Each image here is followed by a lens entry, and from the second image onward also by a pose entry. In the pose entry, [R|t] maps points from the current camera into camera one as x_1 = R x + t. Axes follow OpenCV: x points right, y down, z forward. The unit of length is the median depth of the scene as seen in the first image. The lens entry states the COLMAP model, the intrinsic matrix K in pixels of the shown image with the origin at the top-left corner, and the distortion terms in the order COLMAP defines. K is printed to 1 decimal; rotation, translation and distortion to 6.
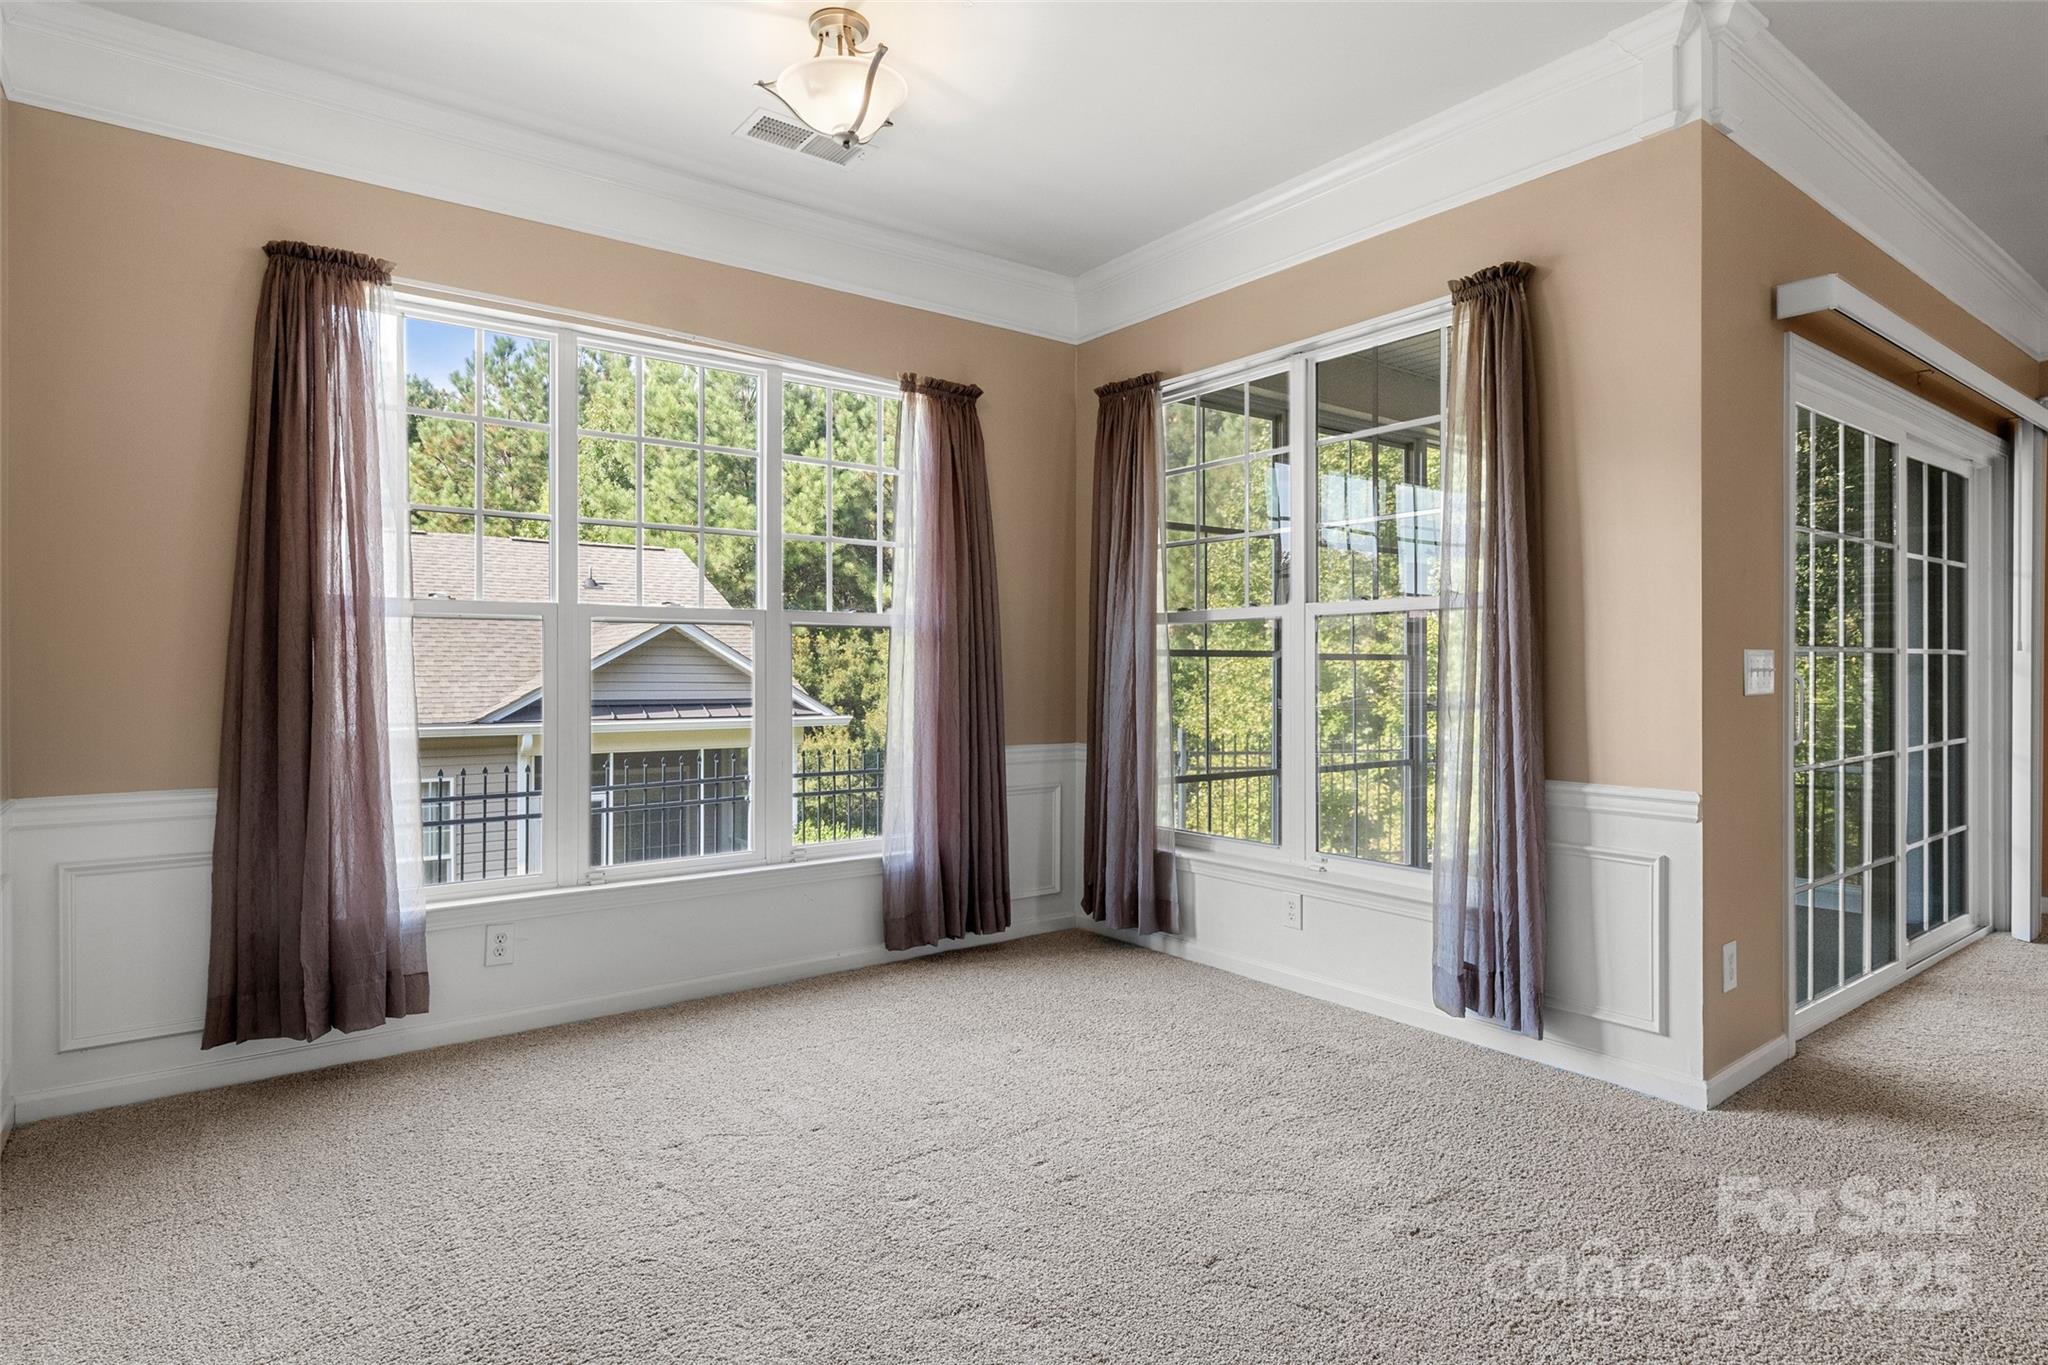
lens RADIAL K [[1098.1, 0, 1032.0], [0, 1098.1, 679.5], [0, 0, 1]] dist [0.000478, 0.001027]
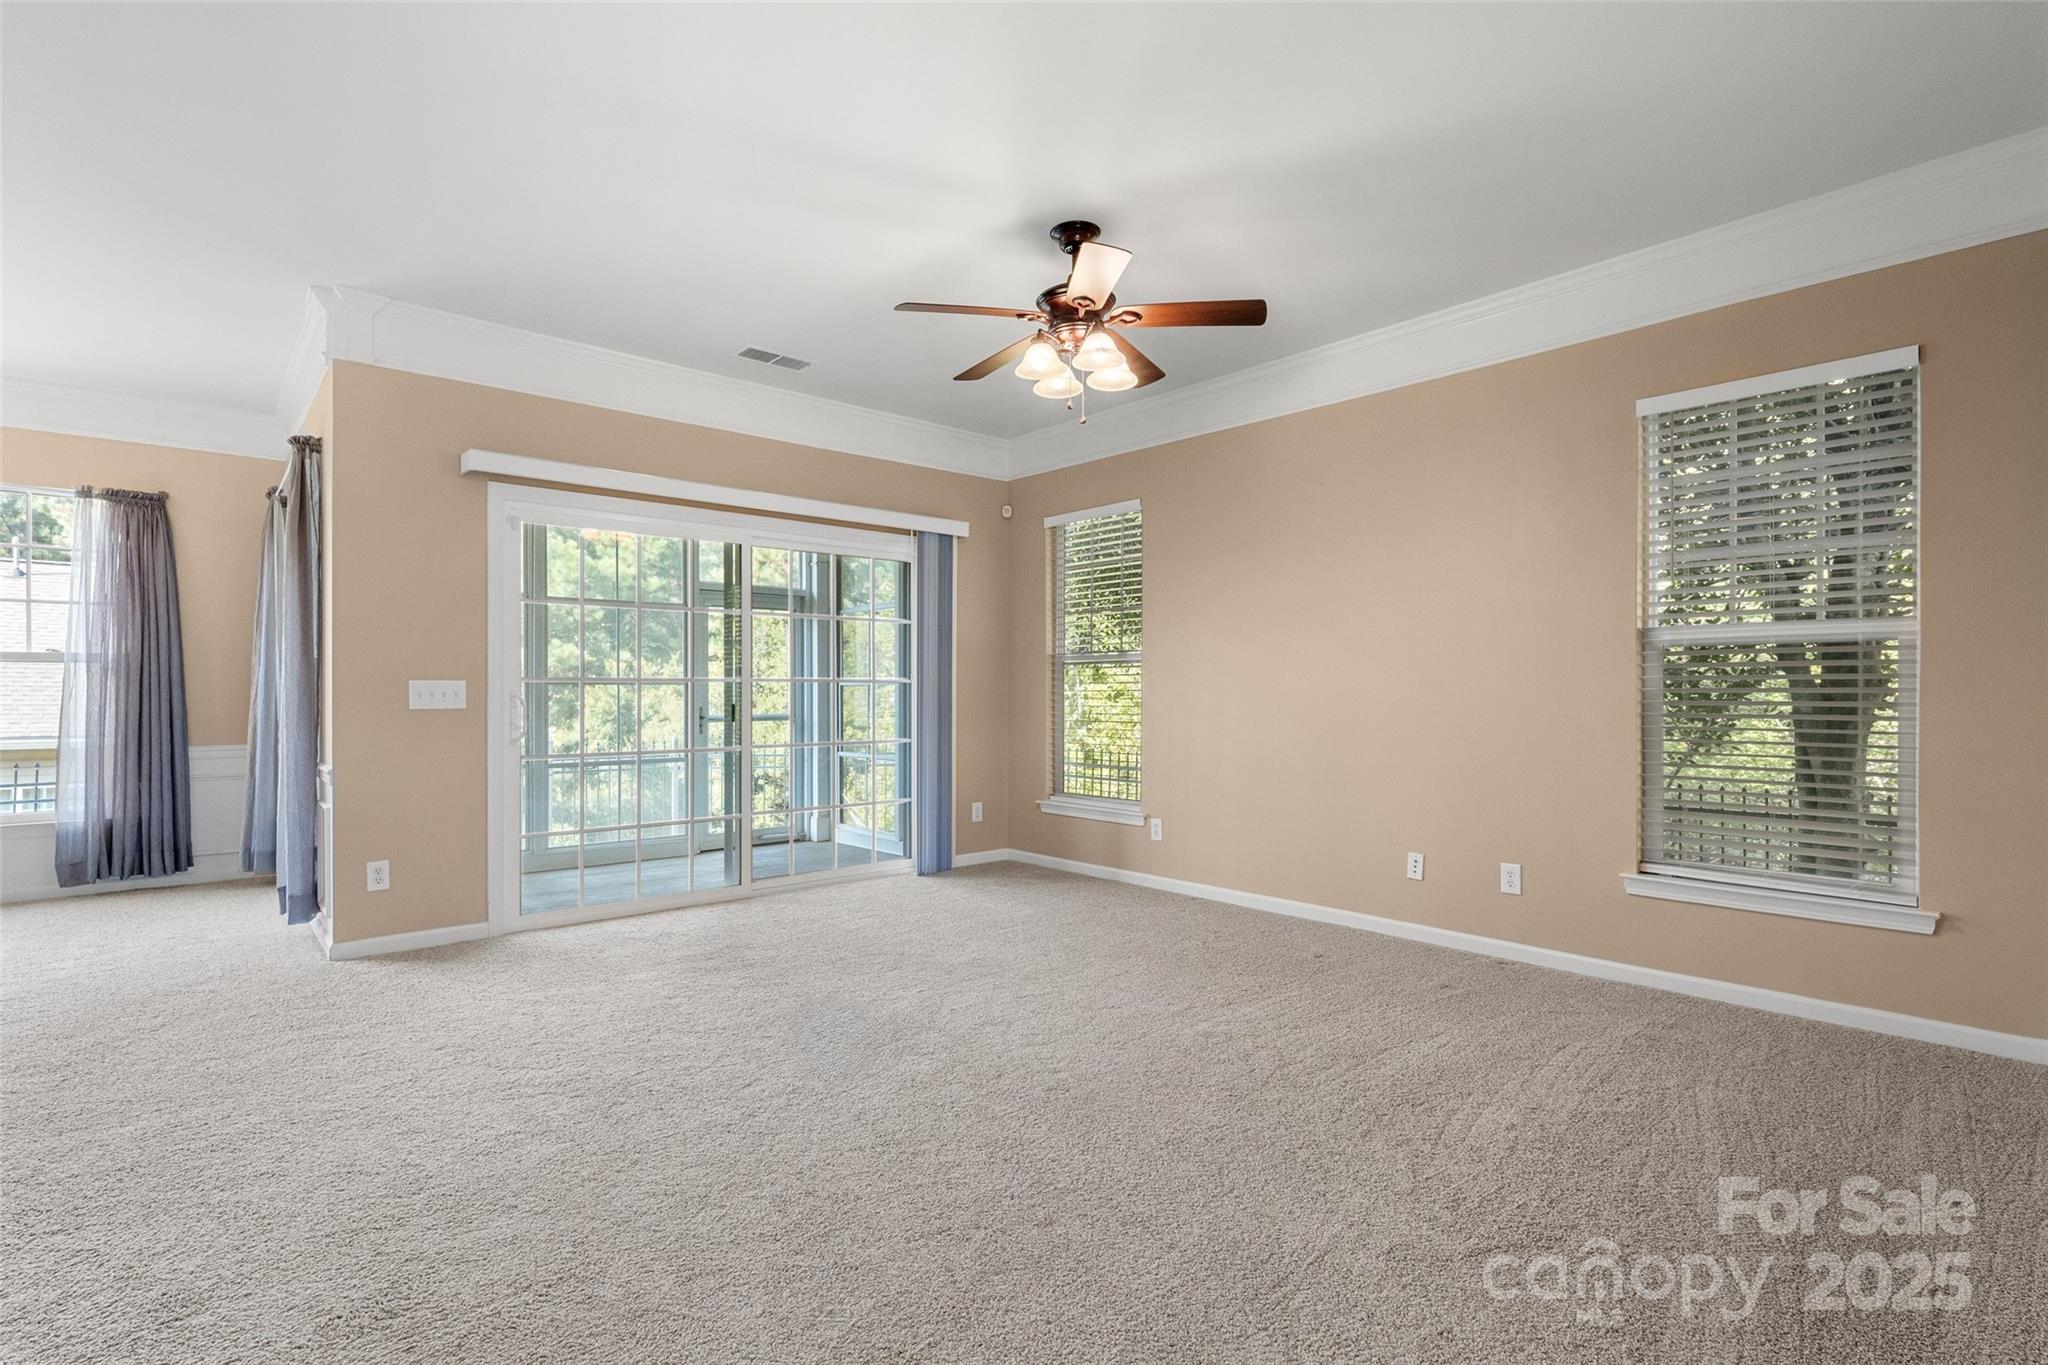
lens RADIAL K [[980.7, 0, 1015.3], [0, 980.7, 683.2], [0, 0, 1]] dist [0.000413, -0.000168]
pose [[0.998854, 0.004713, 0.047636, 1.324303], [-0.003881, 0.999839, -0.017543, -0.001853], [-0.047711, 0.017338, 0.998711, -0.429688]]
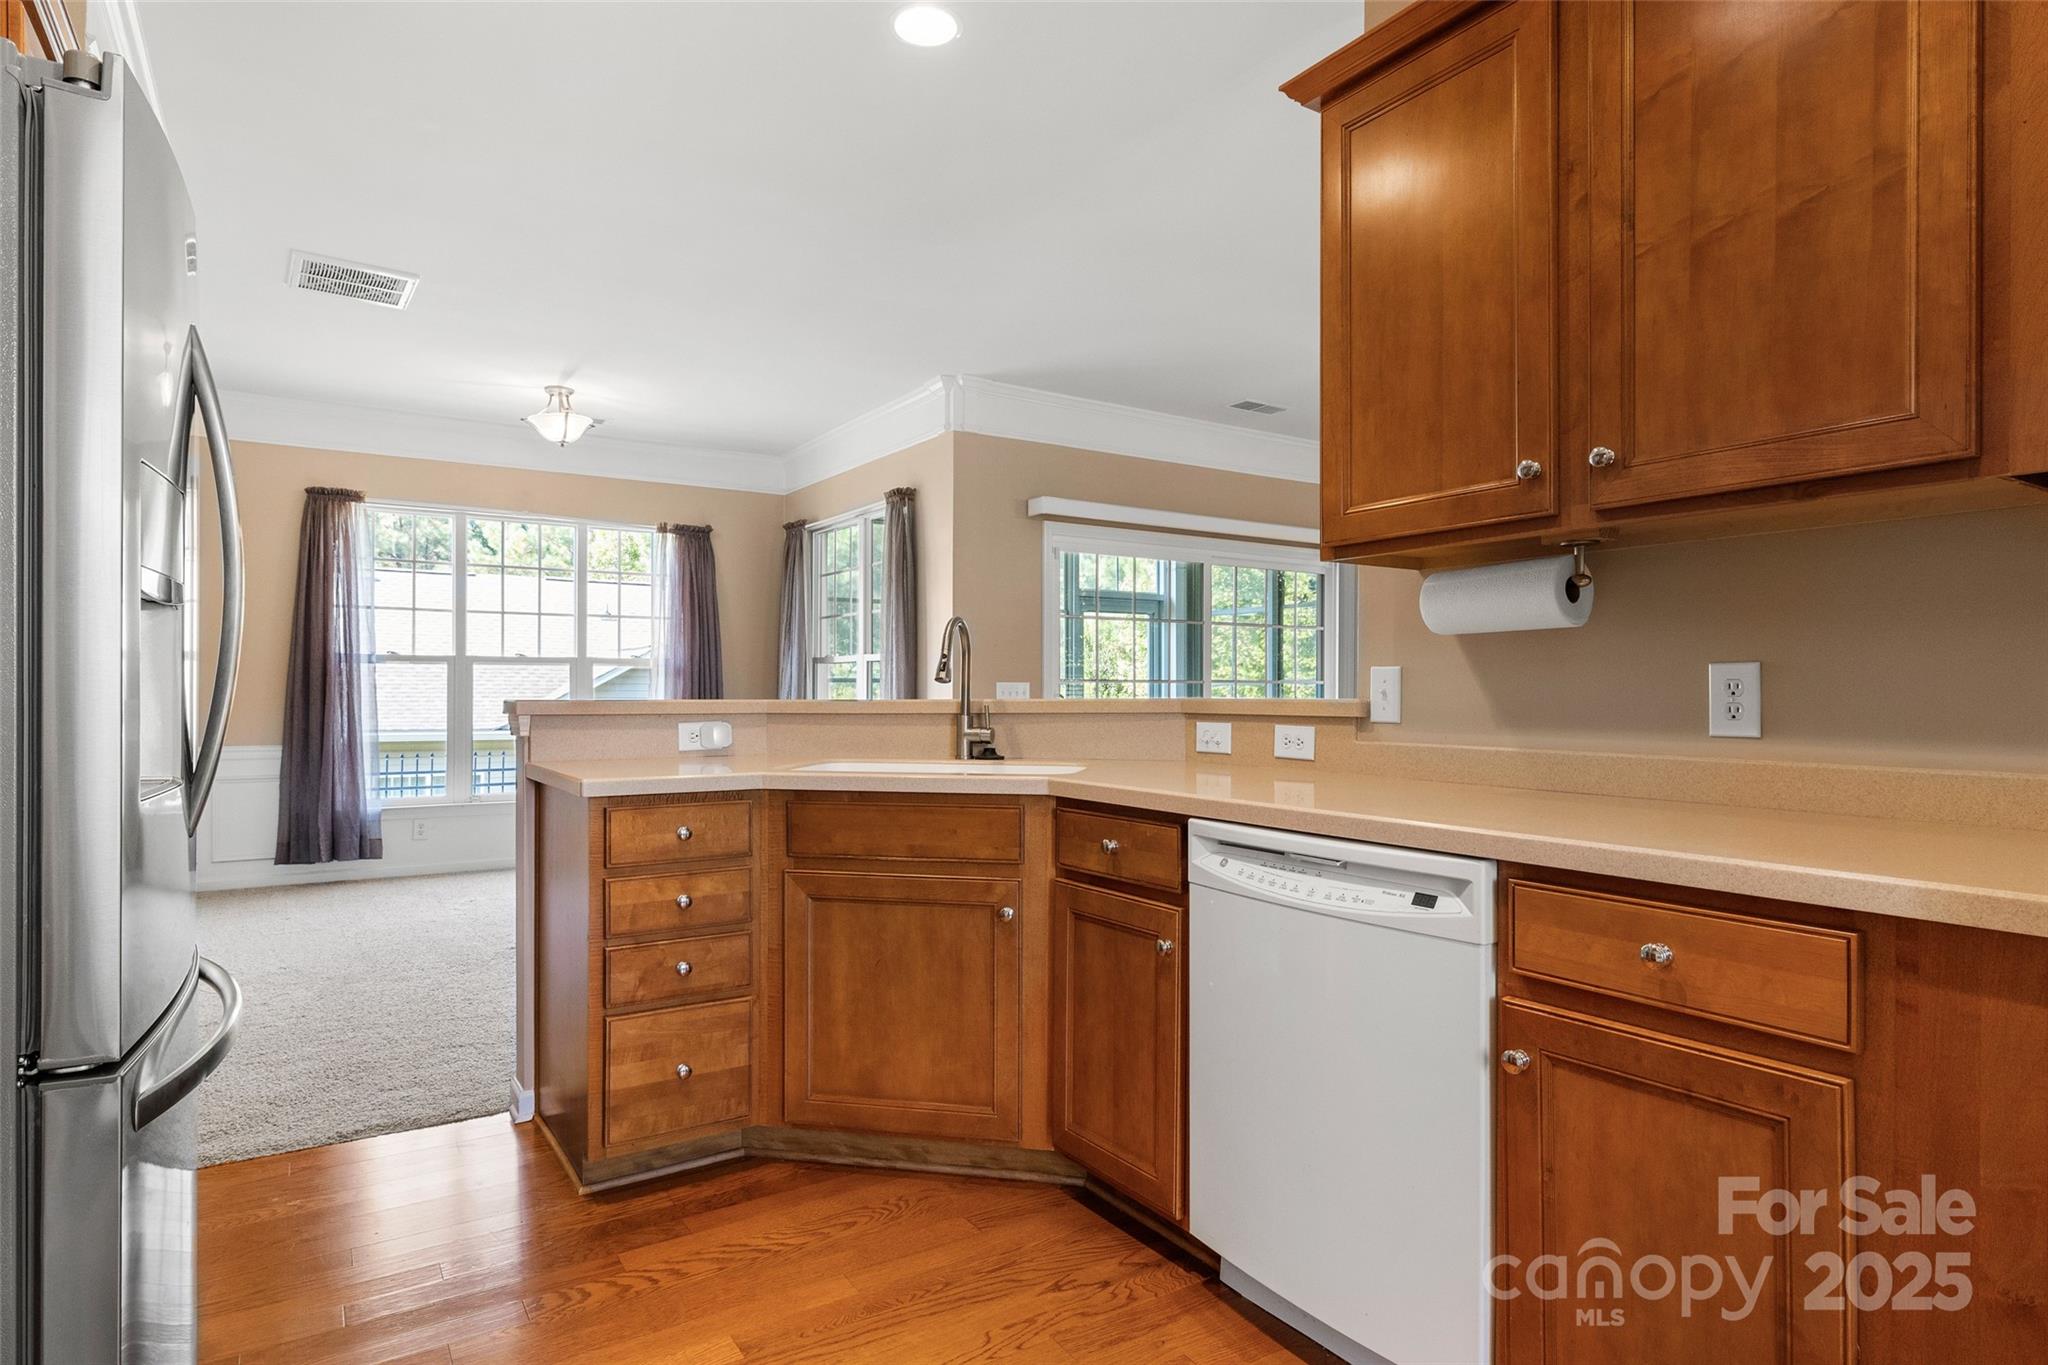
lens RADIAL K [[1098.1, 0, 1026.7], [0, 1098.1, 694.7], [0, 0, 1]] dist [0.000478, 0.001027]
pose [[0.997080, 0.006341, -0.076095, 0.770614], [-0.006569, 0.999975, -0.002749, -0.000911], [0.076075, 0.003241, 0.997097, -0.909056]]
